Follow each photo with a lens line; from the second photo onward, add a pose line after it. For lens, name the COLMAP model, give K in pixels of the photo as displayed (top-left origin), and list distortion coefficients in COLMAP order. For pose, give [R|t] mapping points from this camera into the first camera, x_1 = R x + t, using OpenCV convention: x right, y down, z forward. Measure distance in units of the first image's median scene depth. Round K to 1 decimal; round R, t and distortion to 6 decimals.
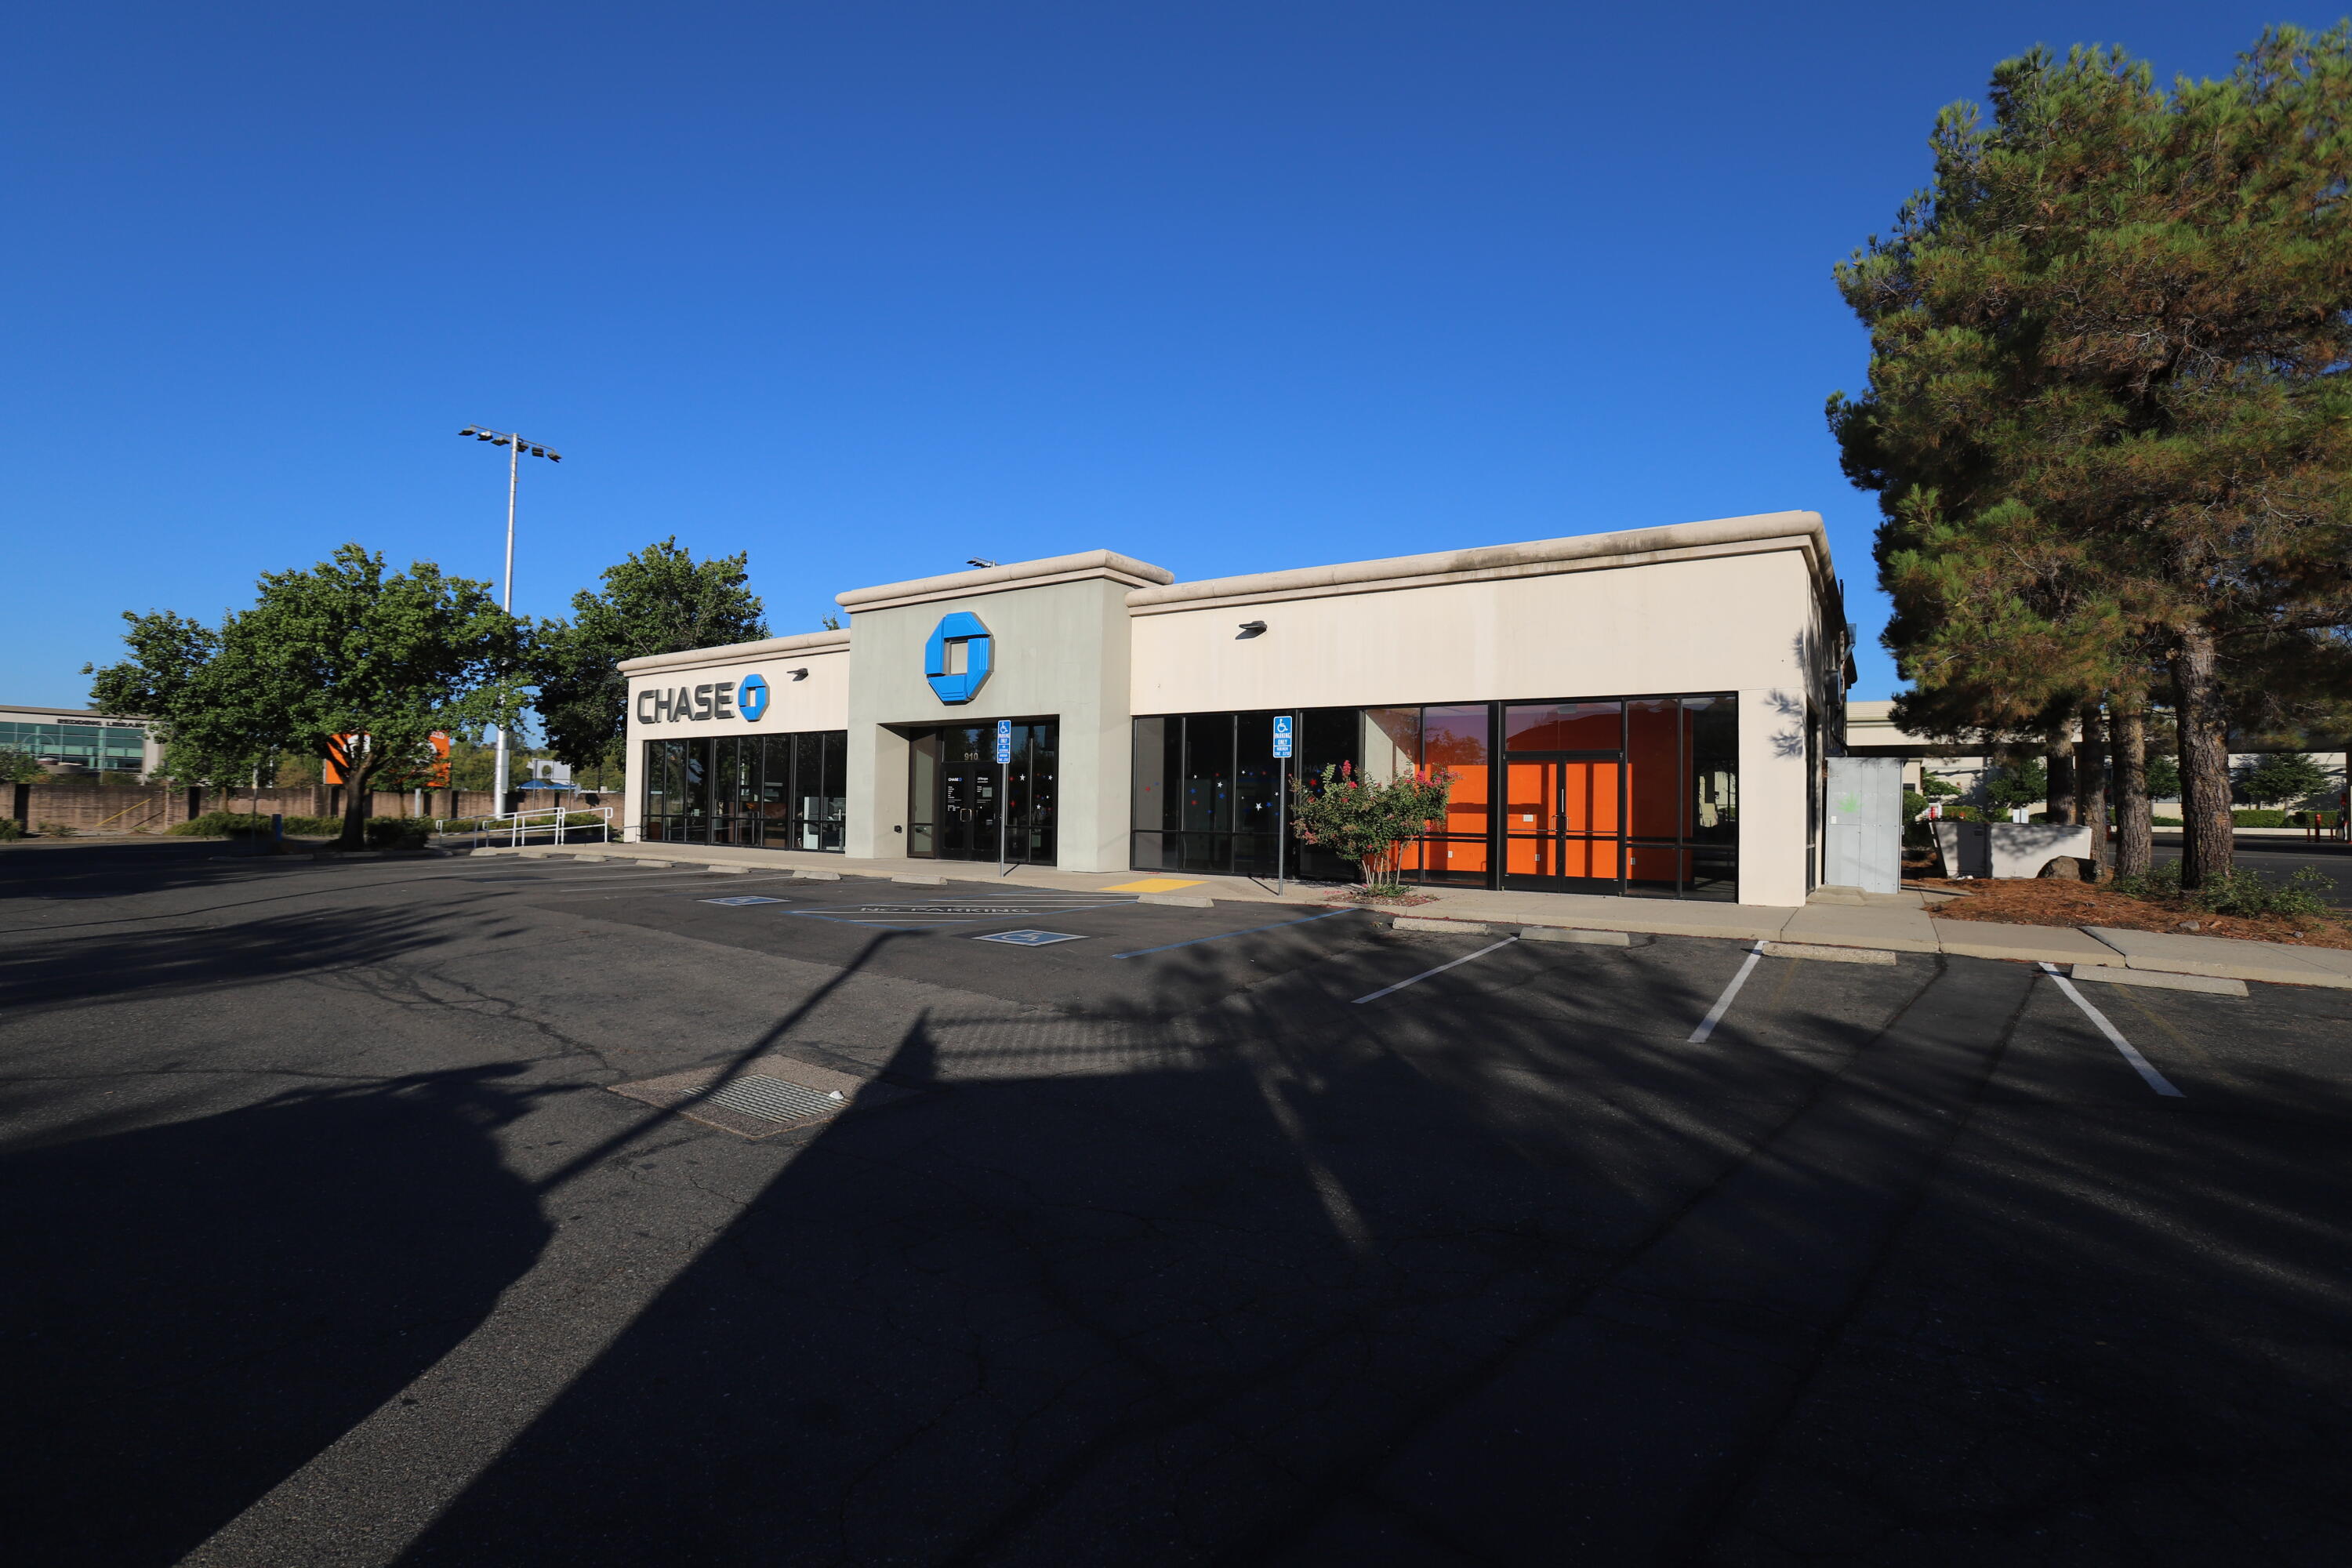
lens RADIAL K [[1063.2, 0, 1170.2], [0, 1063.2, 783.8], [0, 0, 1]] dist [-0.069236, 0.025692]
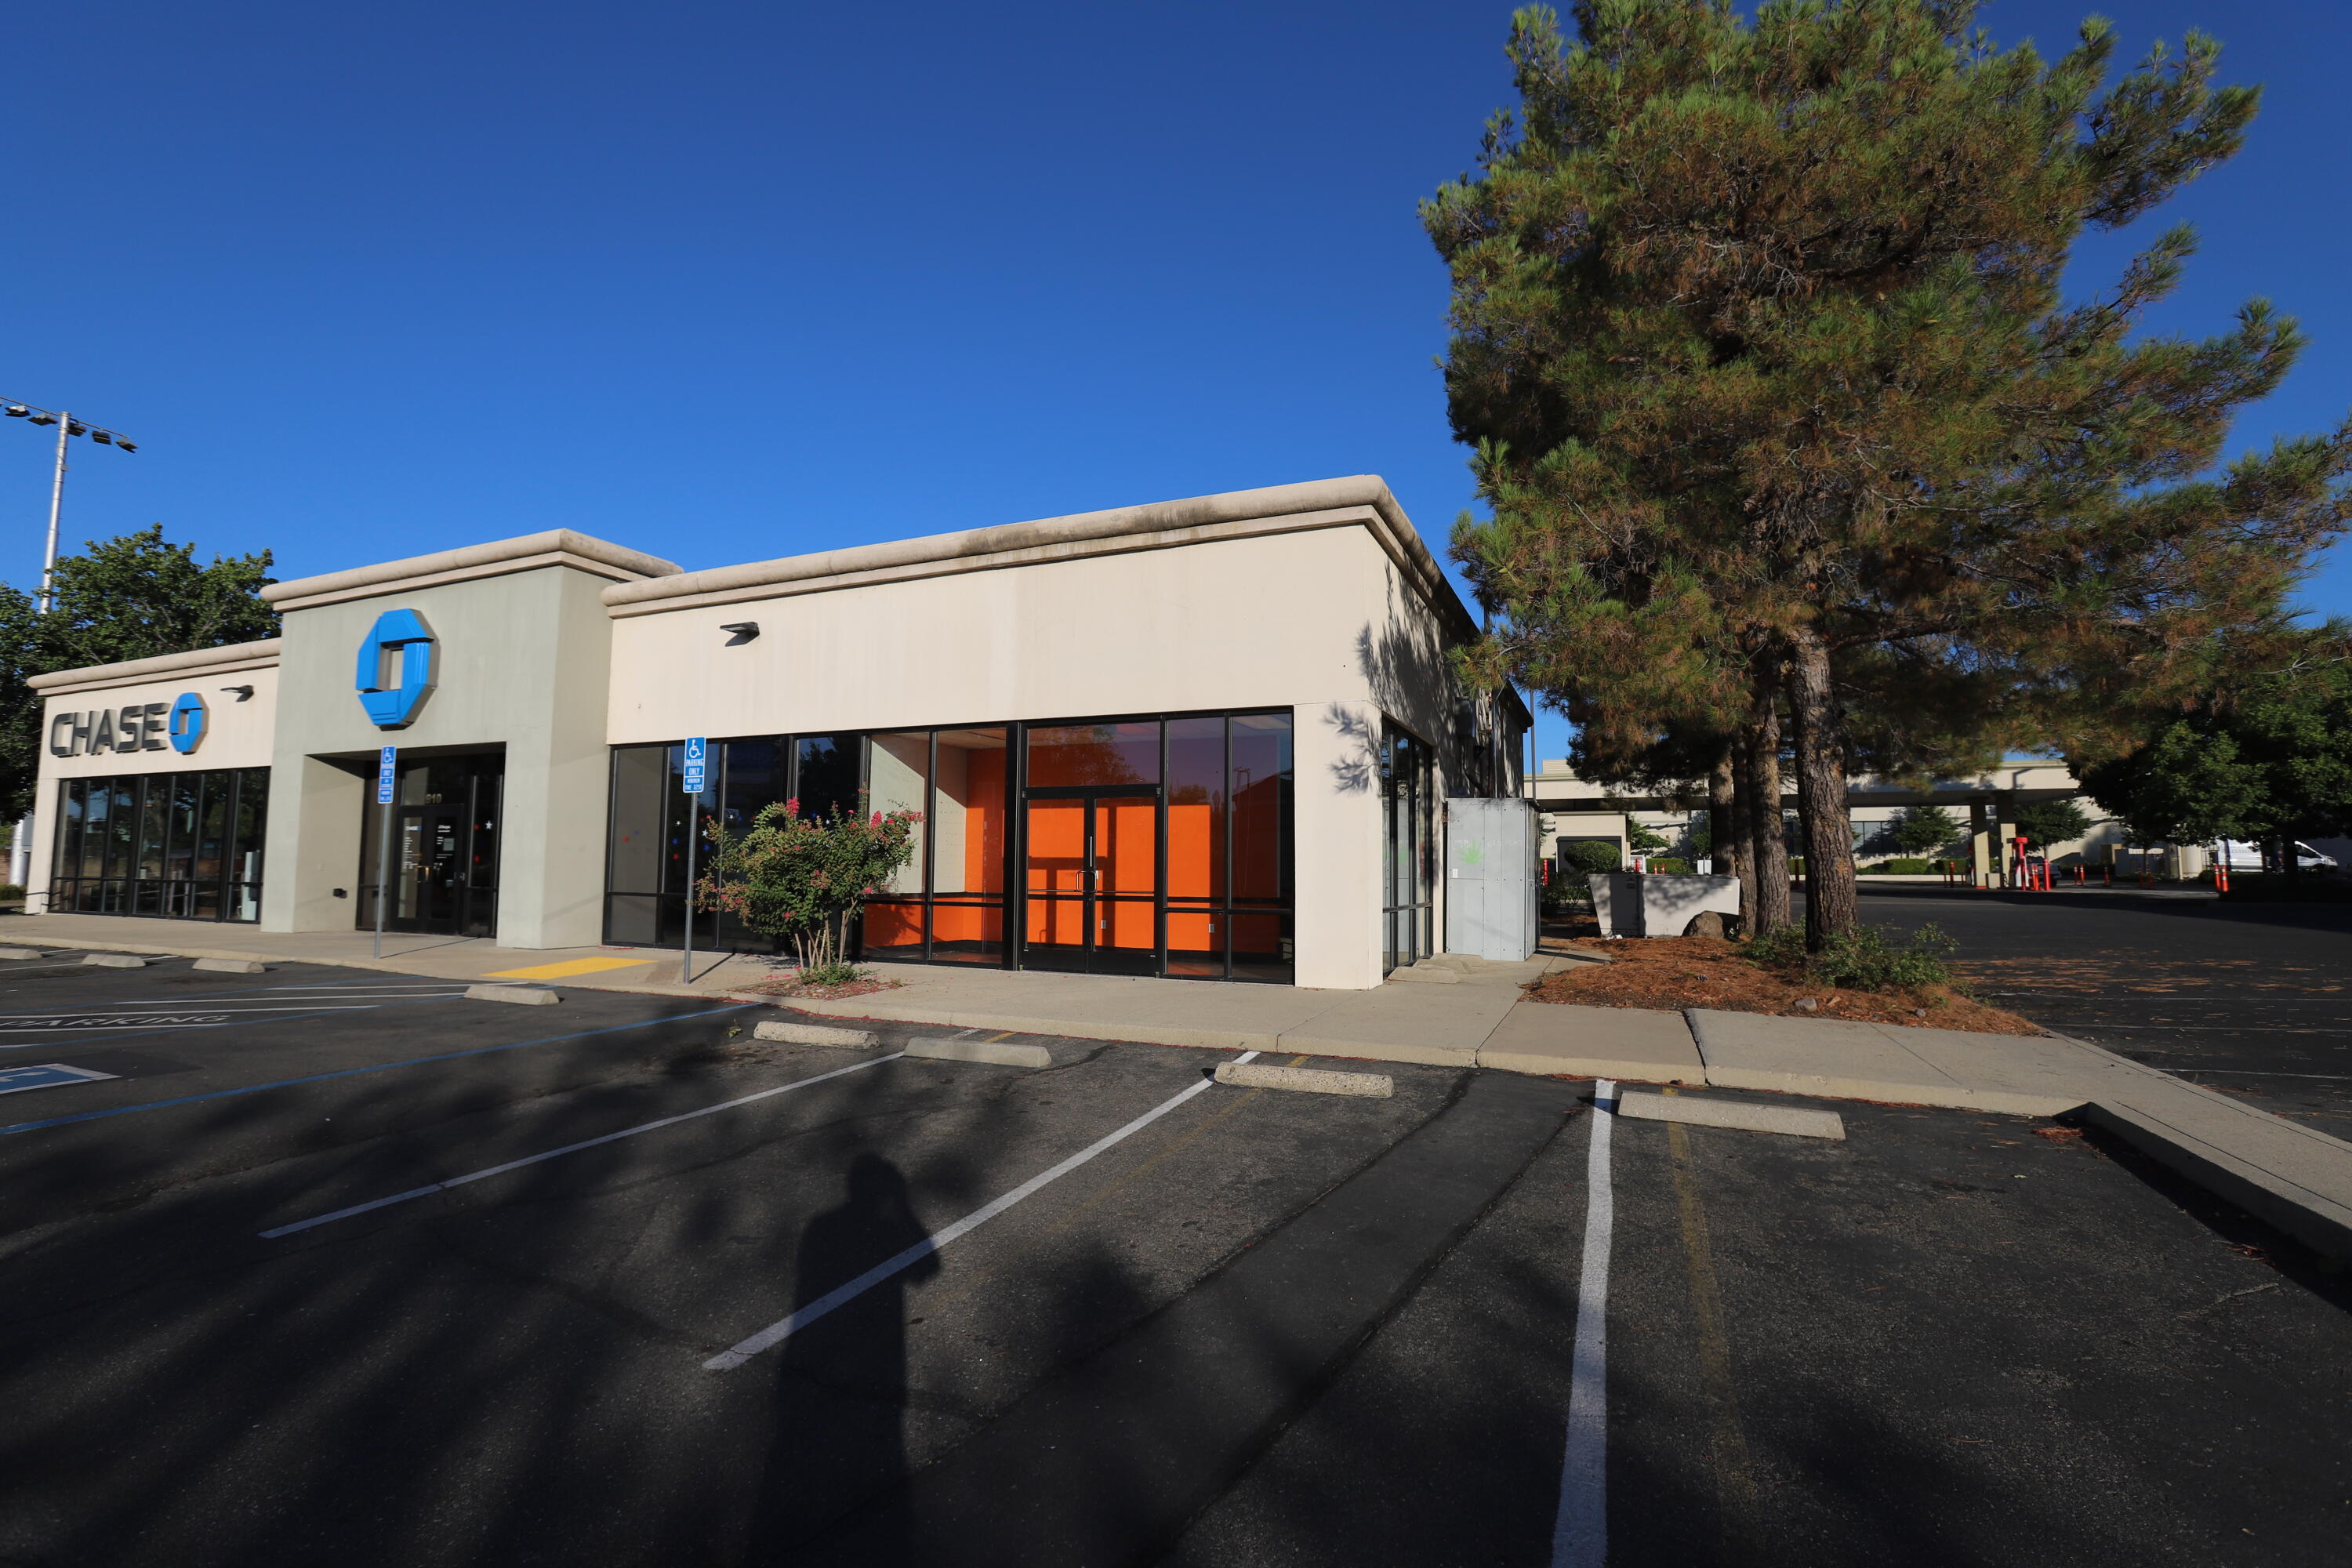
lens RADIAL K [[1083.2, 0, 1147.9], [0, 1083.2, 784.1], [0, 0, 1]] dist [-0.097436, 0.052816]
pose [[0.982072, 0.006385, 0.188396, 0.226751], [0.003614, 0.998605, -0.052687, 0.007517], [-0.188469, 0.052424, 0.980679, 0.190700]]
